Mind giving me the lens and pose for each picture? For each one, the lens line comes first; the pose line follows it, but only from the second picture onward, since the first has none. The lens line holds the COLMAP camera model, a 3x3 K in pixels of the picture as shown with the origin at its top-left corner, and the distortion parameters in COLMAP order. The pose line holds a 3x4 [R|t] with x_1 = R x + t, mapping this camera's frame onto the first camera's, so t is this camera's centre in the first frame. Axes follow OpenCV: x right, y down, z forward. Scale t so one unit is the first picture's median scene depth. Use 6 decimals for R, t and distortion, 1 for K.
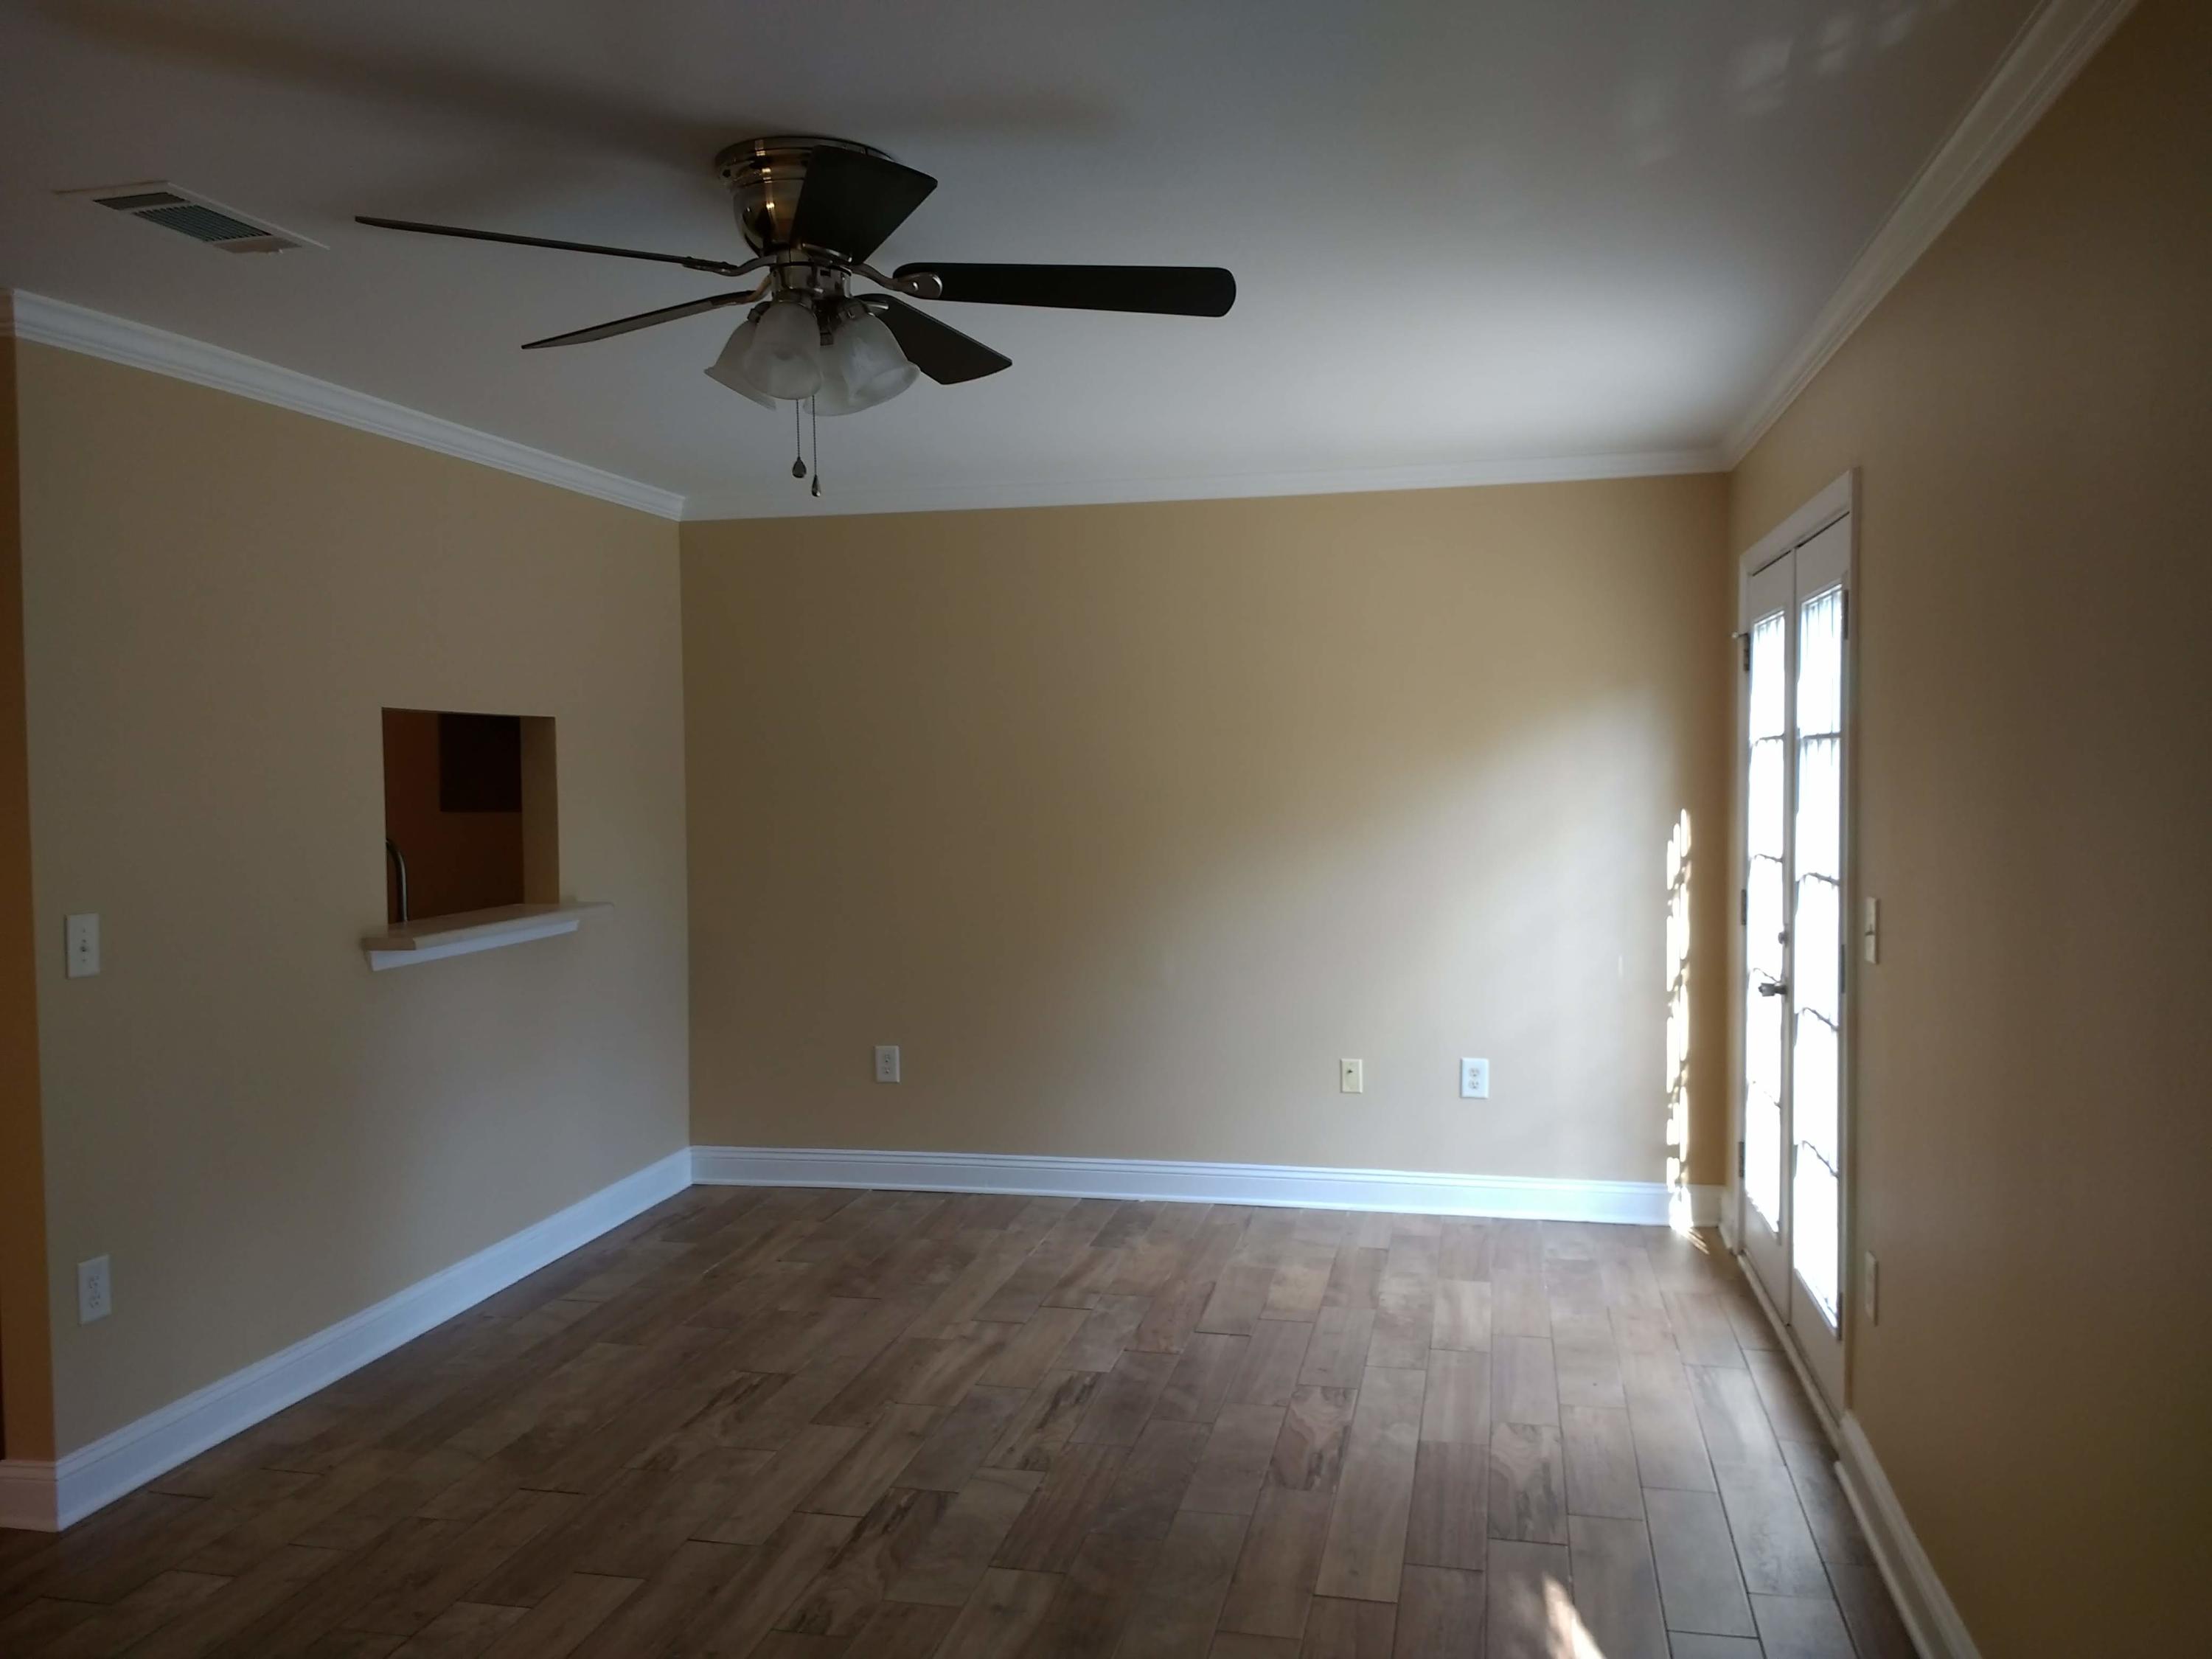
lens RADIAL K [[1746.9, 0, 1106.0], [0, 1746.9, 839.8], [0, 0, 1]] dist [0.089564, -0.130623]
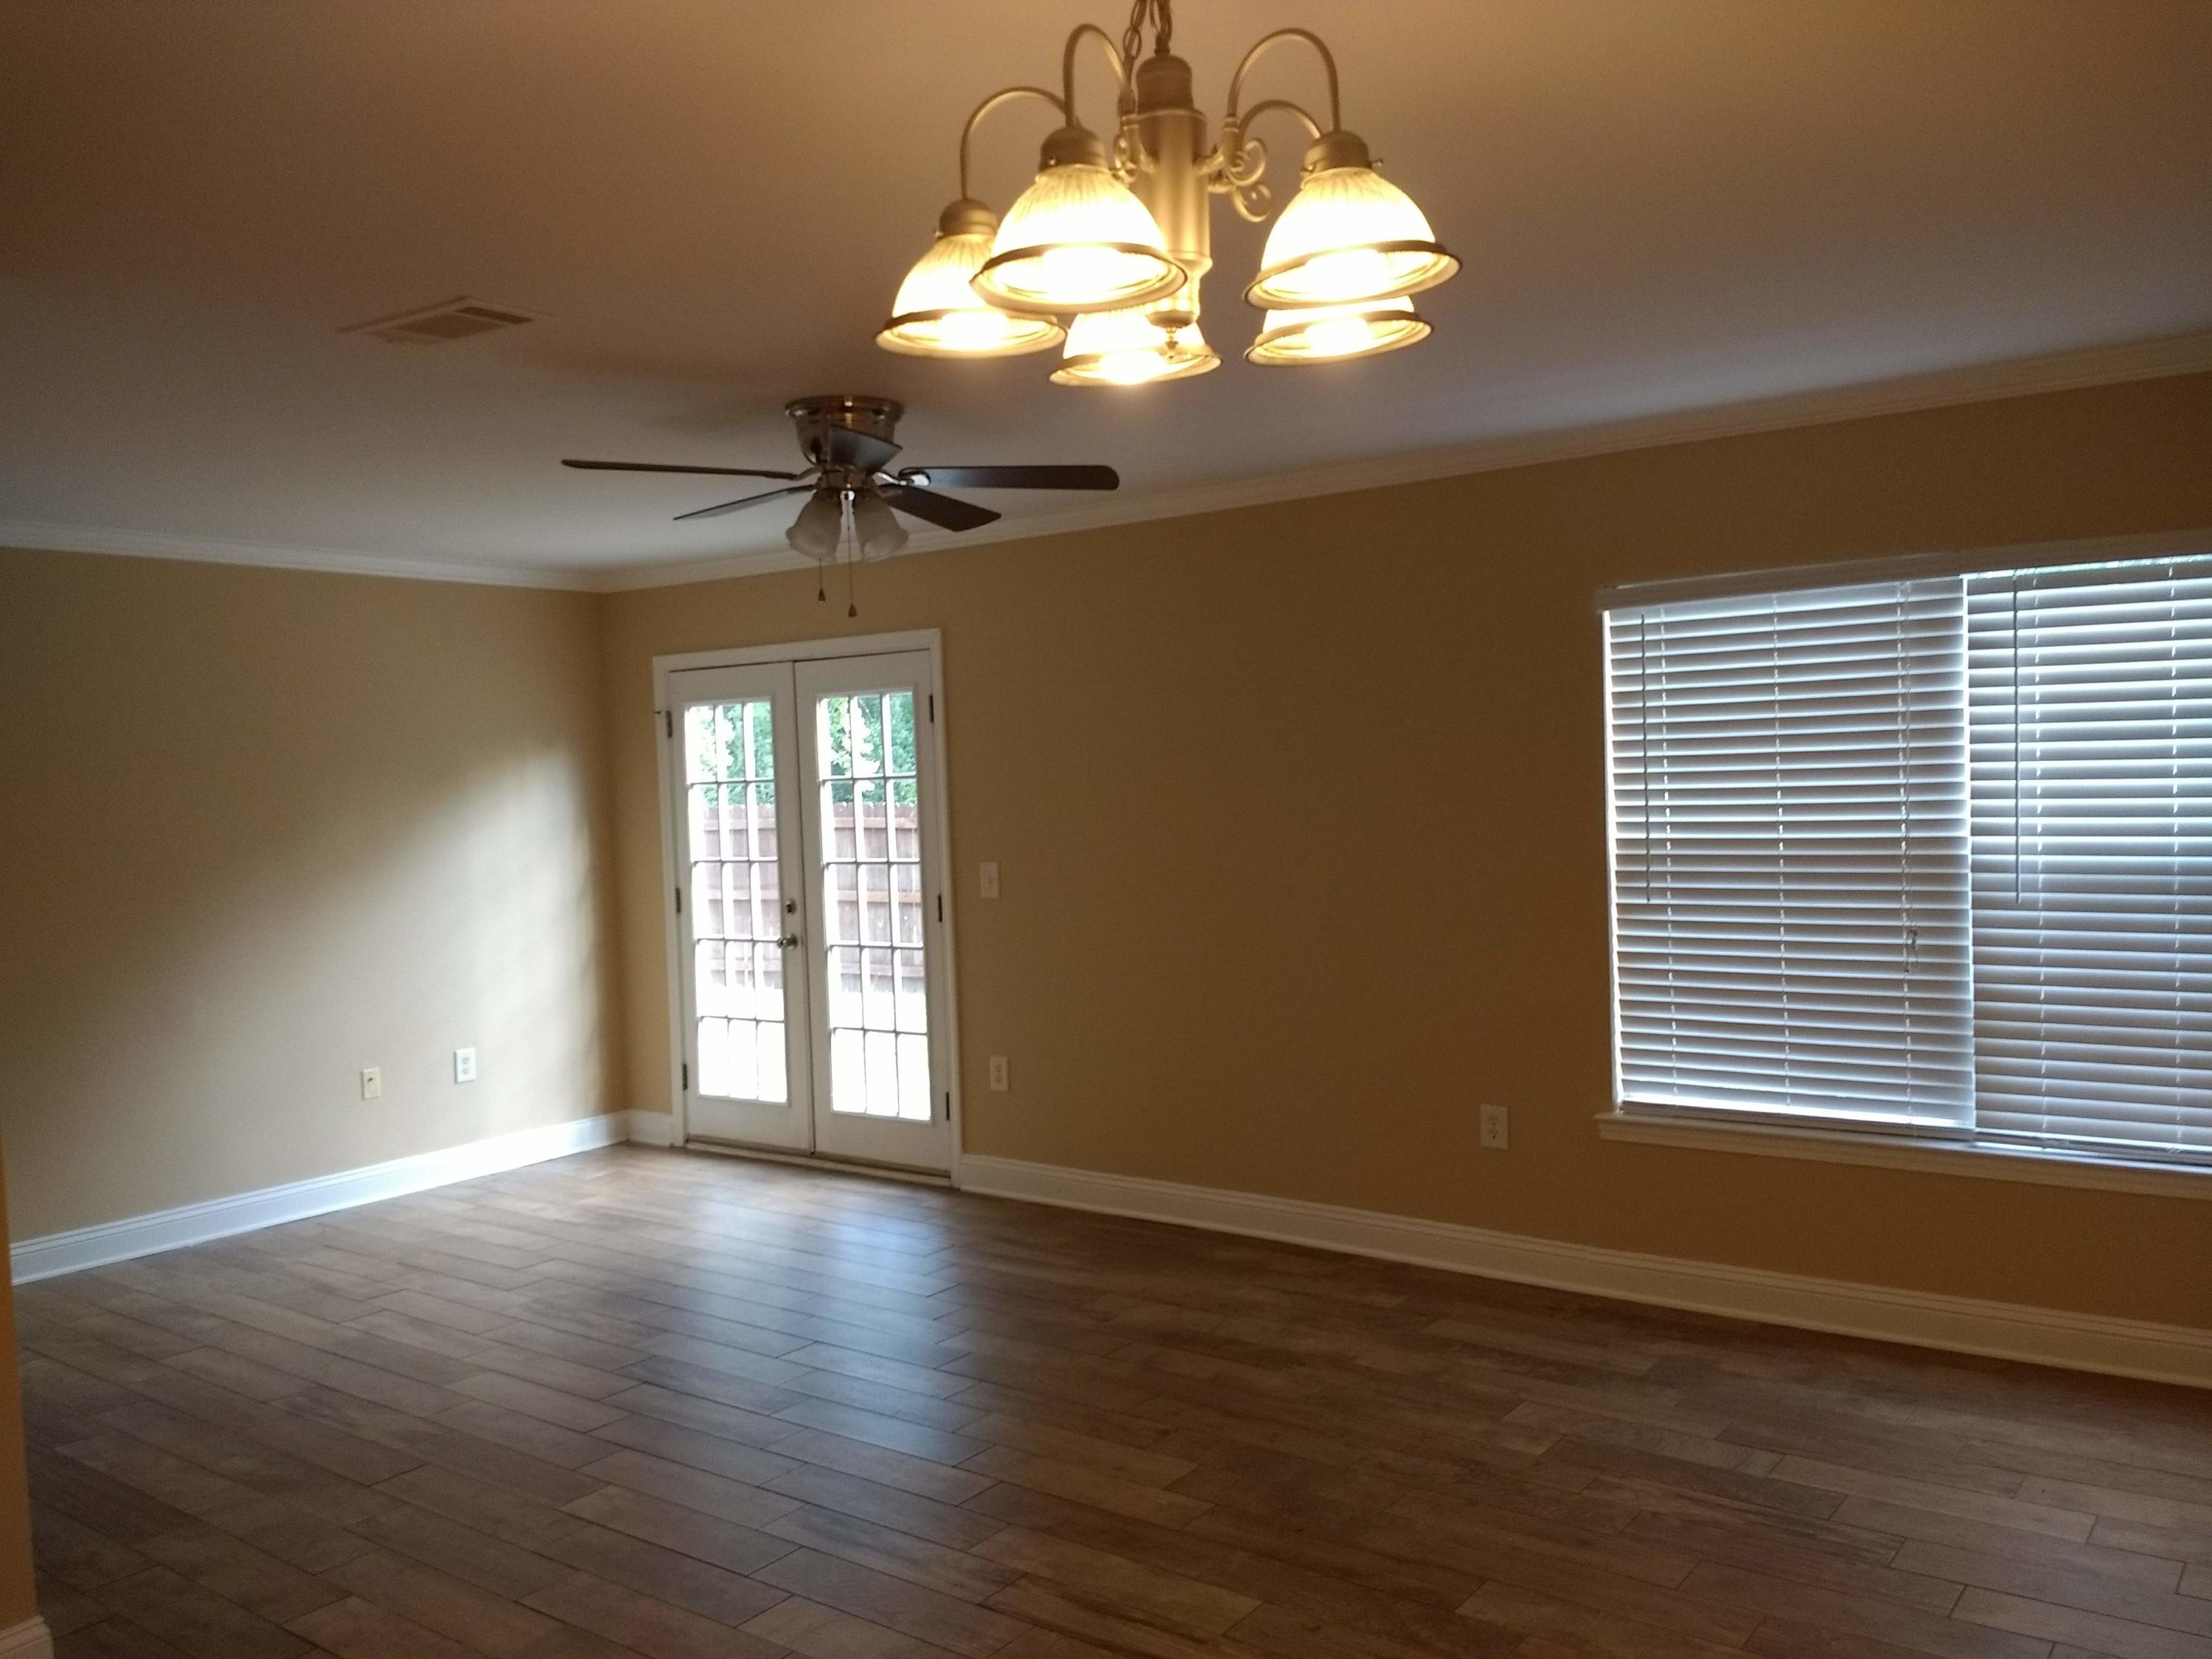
lens RADIAL K [[1746.9, 0, 1106.0], [0, 1746.9, 839.8], [0, 0, 1]] dist [0.089564, -0.130623]
pose [[0.397120, -0.036951, 0.917022, -0.844537], [0.069153, 0.997553, 0.010248, -0.002815], [-0.915157, 0.059345, 0.398704, 0.107154]]
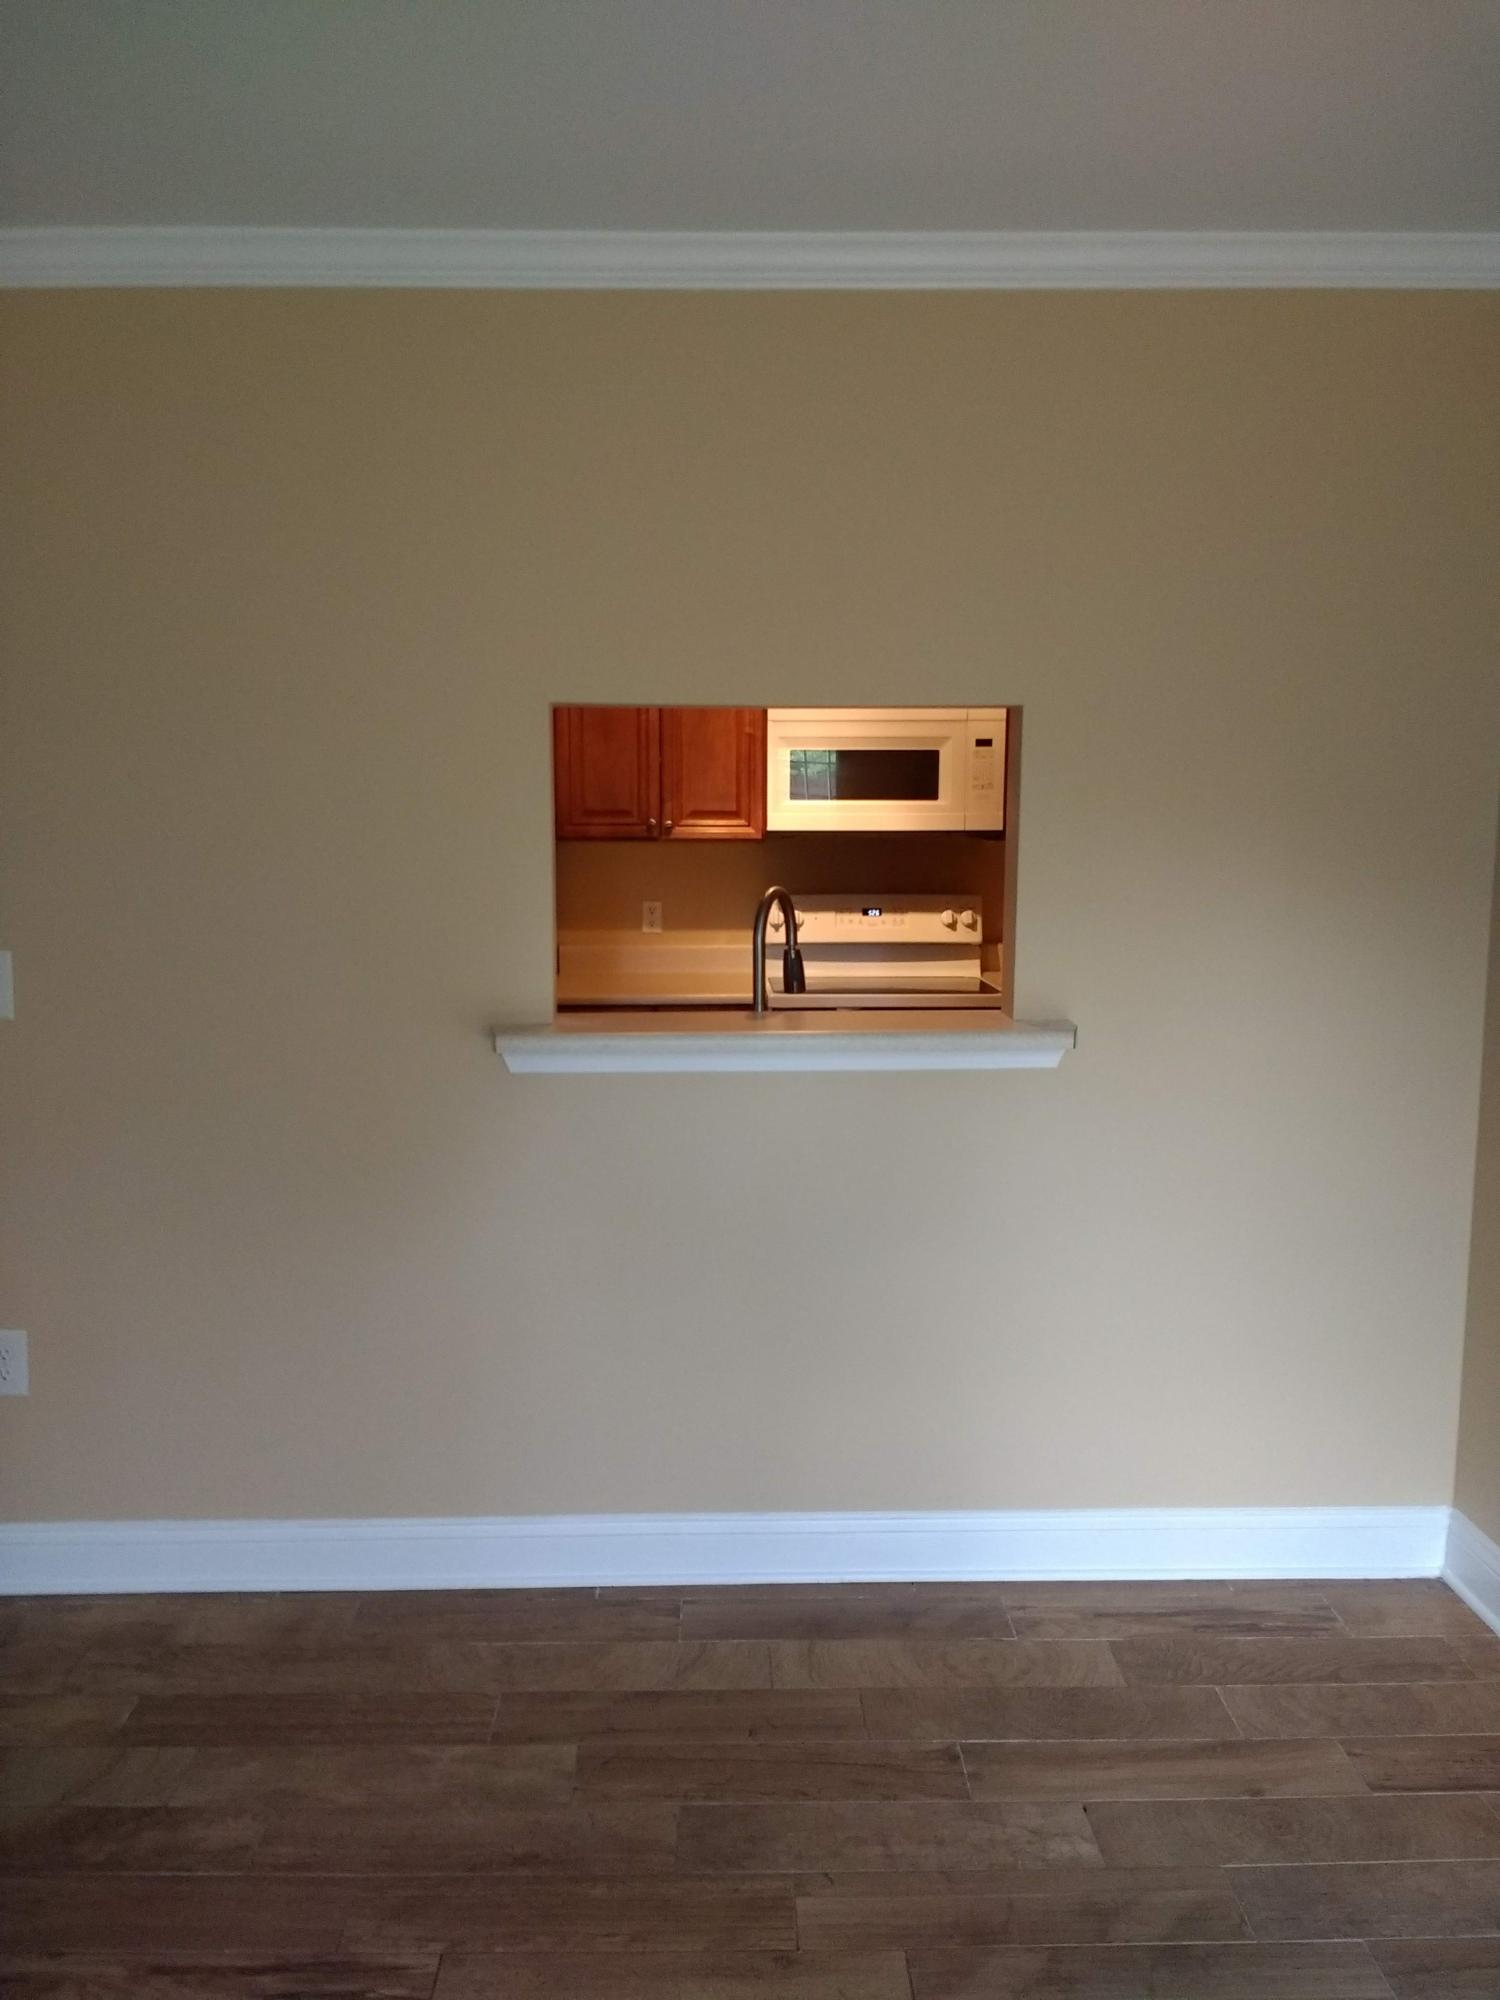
lens RADIAL K [[1579.4, 0, 752.0], [0, 1579.4, 987.3], [0, 0, 1]] dist [0.089564, -0.130623]
pose [[0.230258, 0.128450, -0.964615, 0.209108], [-0.046731, 0.991566, 0.120884, -0.039631], [0.972007, 0.017243, 0.234318, 0.868310]]
